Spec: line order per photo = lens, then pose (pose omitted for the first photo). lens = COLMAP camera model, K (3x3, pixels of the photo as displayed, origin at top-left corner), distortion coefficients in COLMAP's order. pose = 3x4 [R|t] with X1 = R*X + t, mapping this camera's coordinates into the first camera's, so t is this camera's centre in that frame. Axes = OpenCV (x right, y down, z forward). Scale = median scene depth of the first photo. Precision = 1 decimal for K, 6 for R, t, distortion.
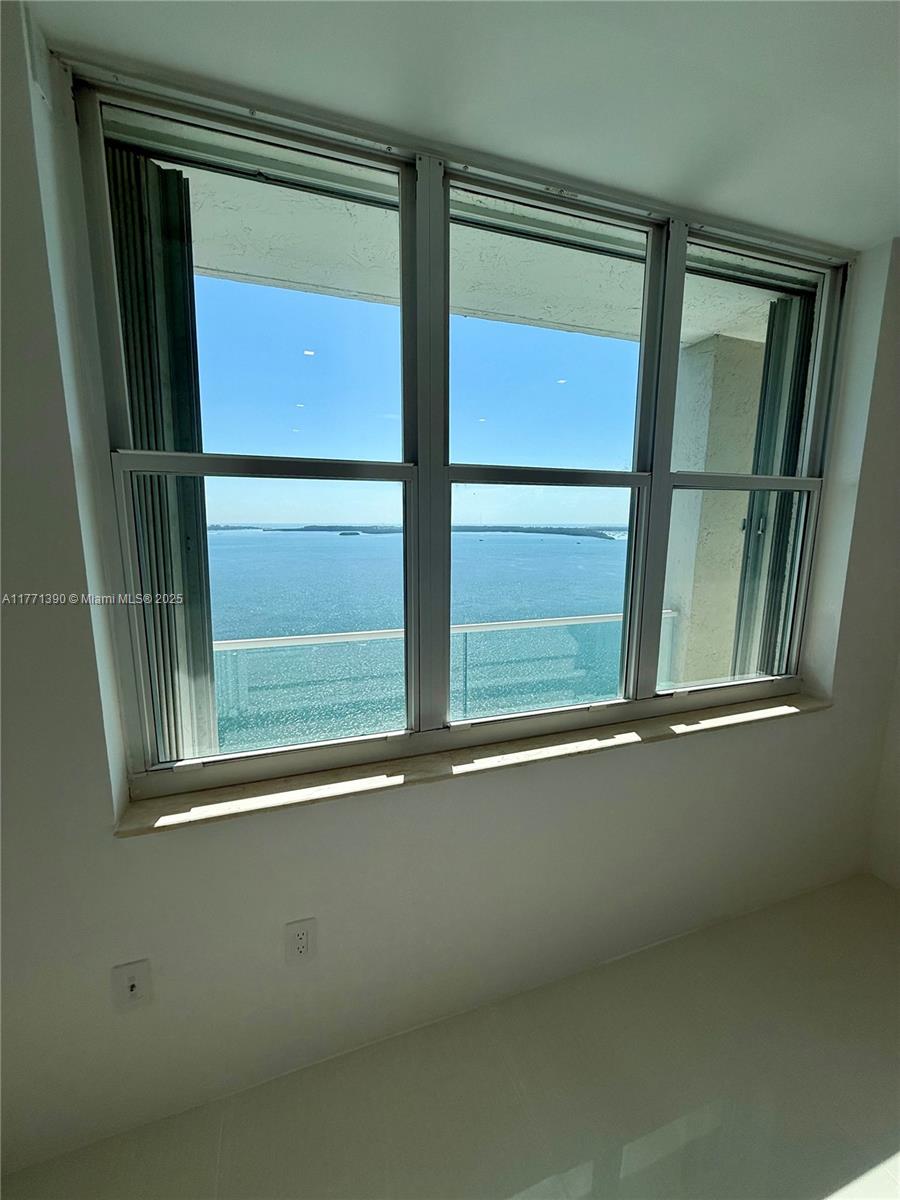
lens RADIAL K [[475.8, 0, 448.4], [0, 475.8, 597.3], [0, 0, 1]] dist [0.000734, 0.000144]
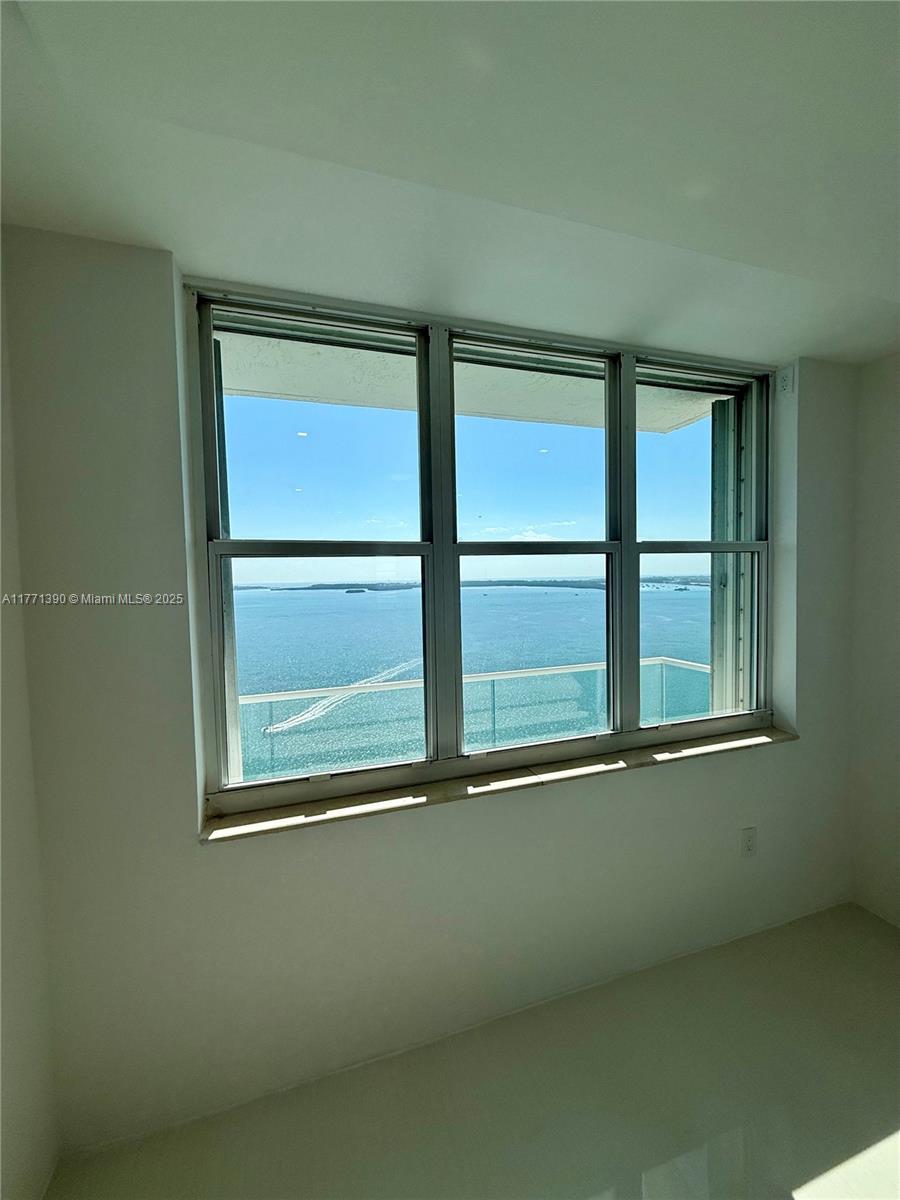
lens RADIAL K [[475.8, 0, 448.4], [0, 475.8, 597.3], [0, 0, 1]] dist [0.000734, 0.000144]
pose [[0.999656, -0.023755, -0.011110, -0.010872], [0.022315, 0.993064, -0.115437, 0.014323], [0.013775, 0.115149, 0.993253, -0.236284]]
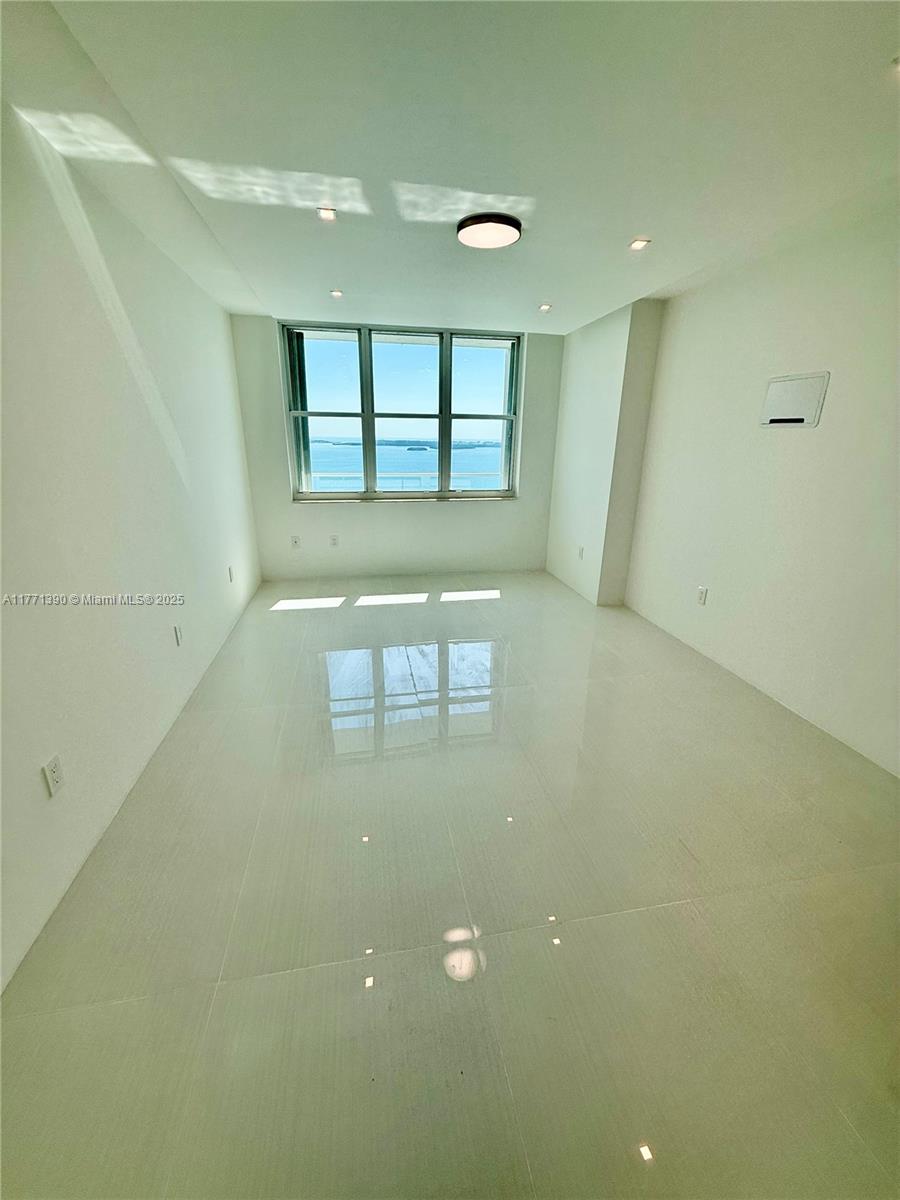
lens RADIAL K [[475.8, 0, 448.4], [0, 475.8, 597.3], [0, 0, 1]] dist [0.000734, 0.000144]
pose [[0.989951, 0.053367, -0.130952, 1.014278], [-0.030756, 0.985140, 0.168976, 0.427784], [0.138024, -0.163251, 0.976882, -2.431565]]
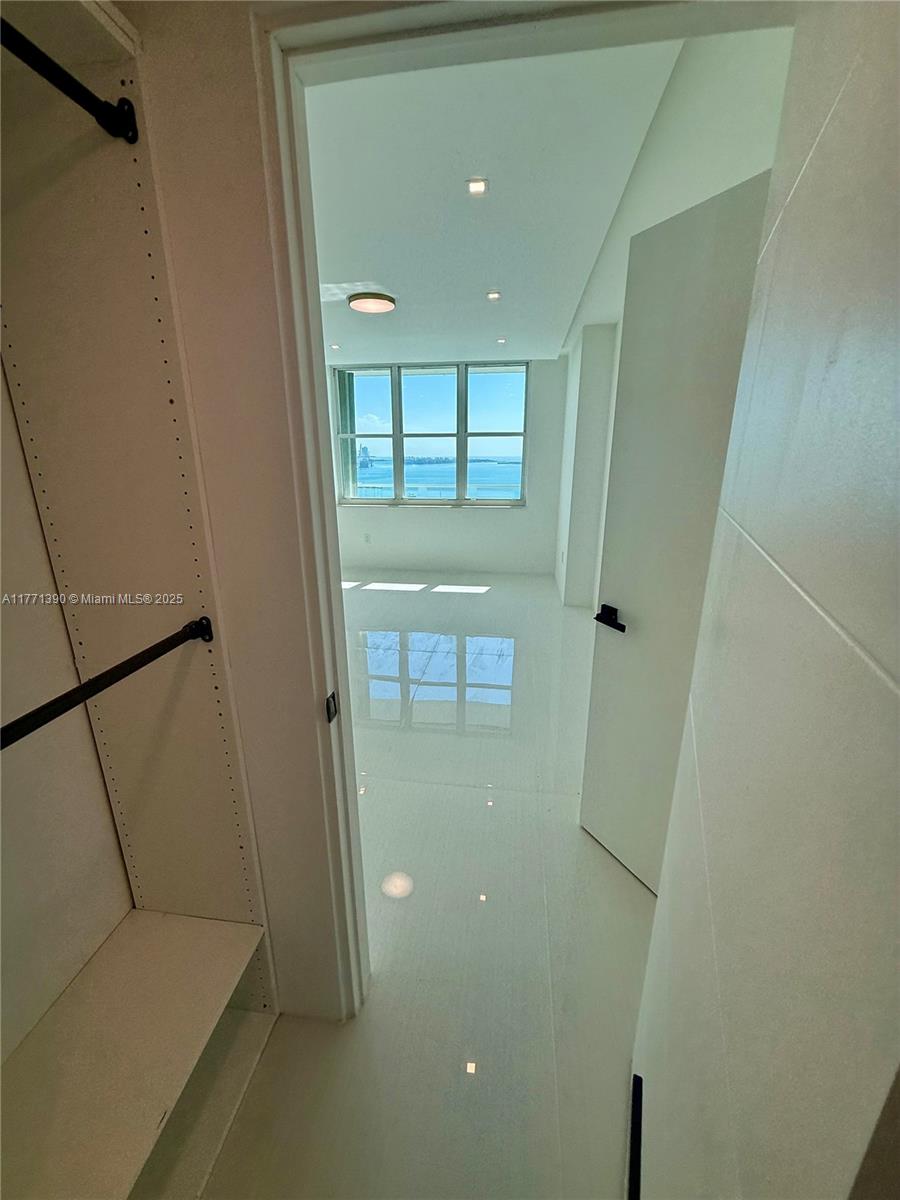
lens RADIAL K [[475.8, 0, 448.4], [0, 475.8, 597.3], [0, 0, 1]] dist [0.000734, 0.000144]
pose [[0.891852, 0.124973, -0.434720, 2.250691], [-0.065941, 0.986729, 0.148382, 0.476583], [0.447495, -0.103668, 0.888257, -2.579603]]
